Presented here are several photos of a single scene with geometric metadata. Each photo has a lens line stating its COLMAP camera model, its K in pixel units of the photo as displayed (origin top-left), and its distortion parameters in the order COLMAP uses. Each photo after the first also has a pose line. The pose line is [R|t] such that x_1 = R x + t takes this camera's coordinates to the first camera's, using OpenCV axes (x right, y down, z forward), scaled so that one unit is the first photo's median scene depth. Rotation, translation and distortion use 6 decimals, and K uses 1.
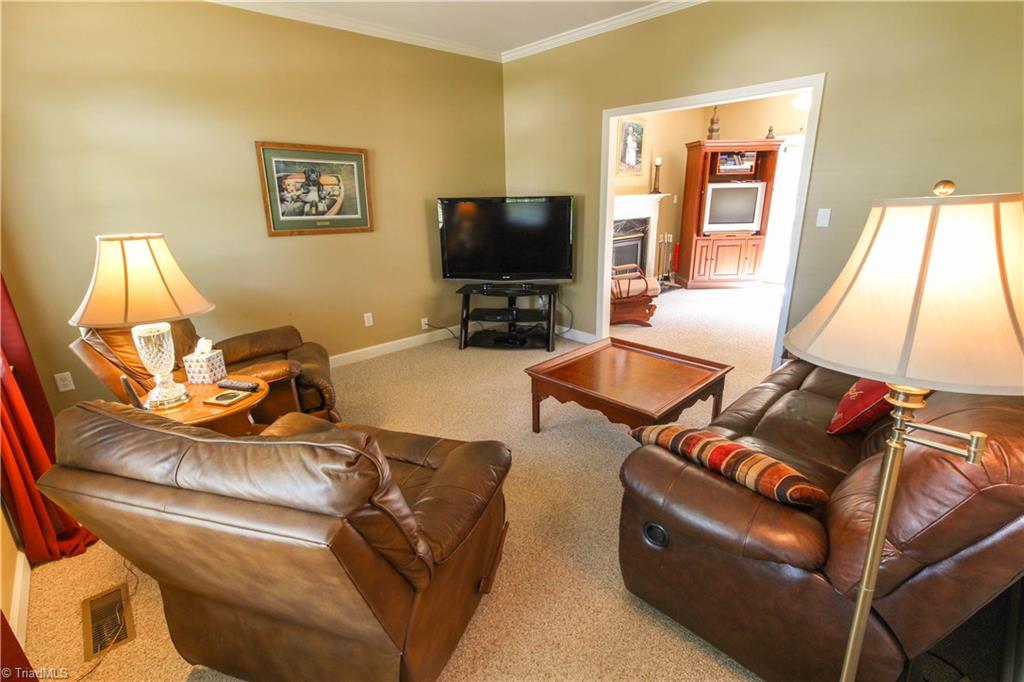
lens RADIAL K [[471.6, 0, 518.0], [0, 471.6, 333.2], [0, 0, 1]] dist [0.033945, -0.021588]
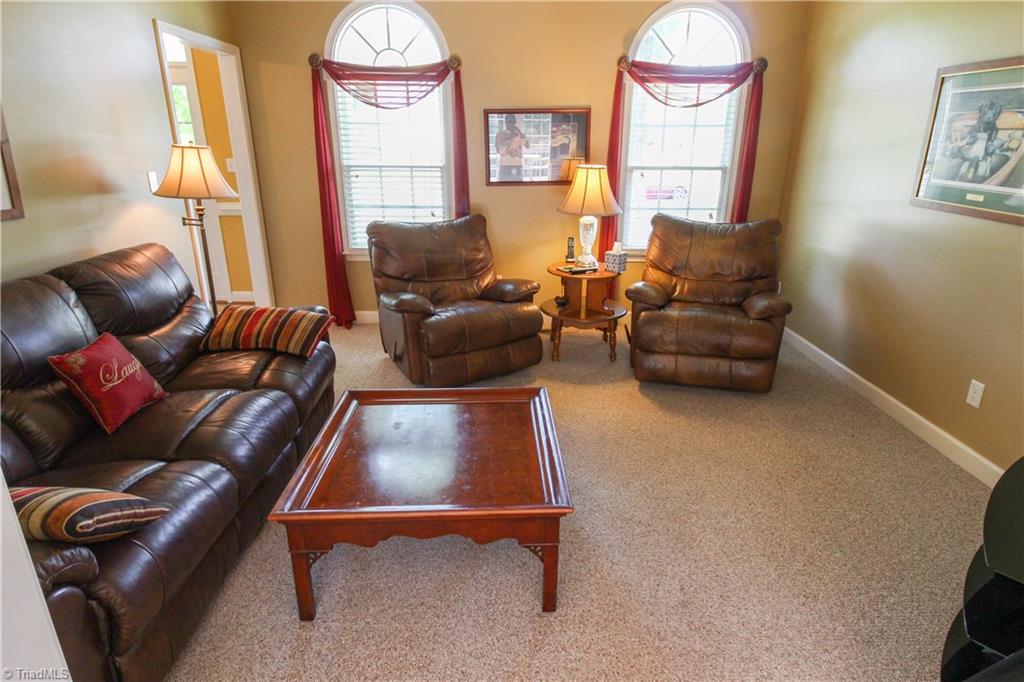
lens RADIAL K [[579.0, 0, 512.0], [0, 579.0, 341.0], [0, 0, 1]] dist [-0.002283, -0.001126]
pose [[-0.658231, 0.260786, -0.706203, 0.504016], [-0.208438, 0.838274, 0.503836, -0.326734], [0.723385, 0.478840, -0.497420, 1.043455]]
